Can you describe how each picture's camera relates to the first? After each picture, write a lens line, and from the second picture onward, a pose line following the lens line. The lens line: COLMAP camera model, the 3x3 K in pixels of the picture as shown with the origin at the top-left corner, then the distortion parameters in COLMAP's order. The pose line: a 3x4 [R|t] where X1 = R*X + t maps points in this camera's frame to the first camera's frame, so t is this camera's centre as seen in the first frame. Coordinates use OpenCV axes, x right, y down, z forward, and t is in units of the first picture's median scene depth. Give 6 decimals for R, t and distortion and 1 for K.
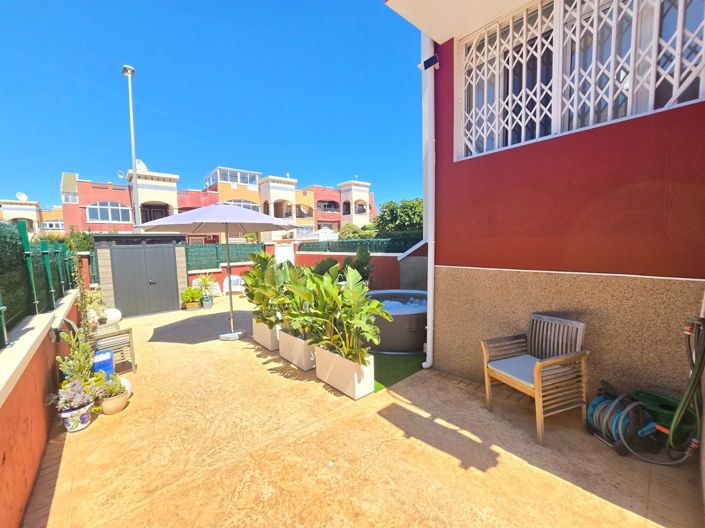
lens RADIAL K [[287.8, 0, 350.9], [0, 287.8, 264.9], [0, 0, 1]] dist [-0.007516, 0.000630]
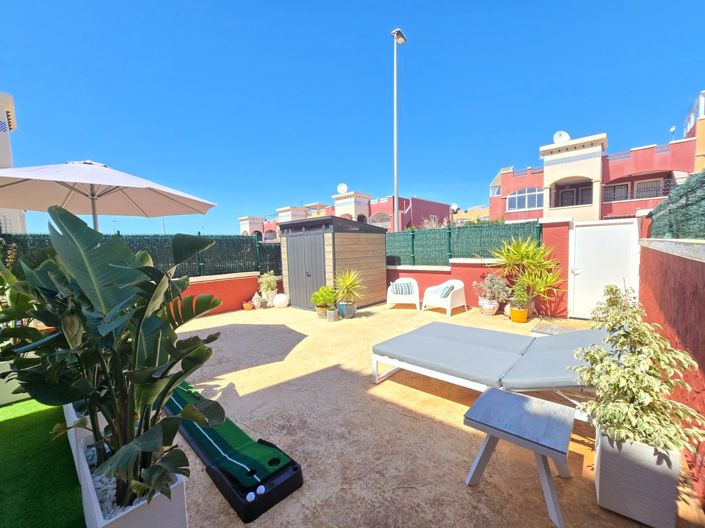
lens RADIAL K [[287.8, 0, 349.3], [0, 287.8, 266.9], [0, 0, 1]] dist [-0.007516, 0.000630]
pose [[0.109668, 0.089880, -0.989896, 0.061925], [-0.047465, 0.995241, 0.085106, -0.013407], [0.992834, 0.037652, 0.113412, 0.318847]]
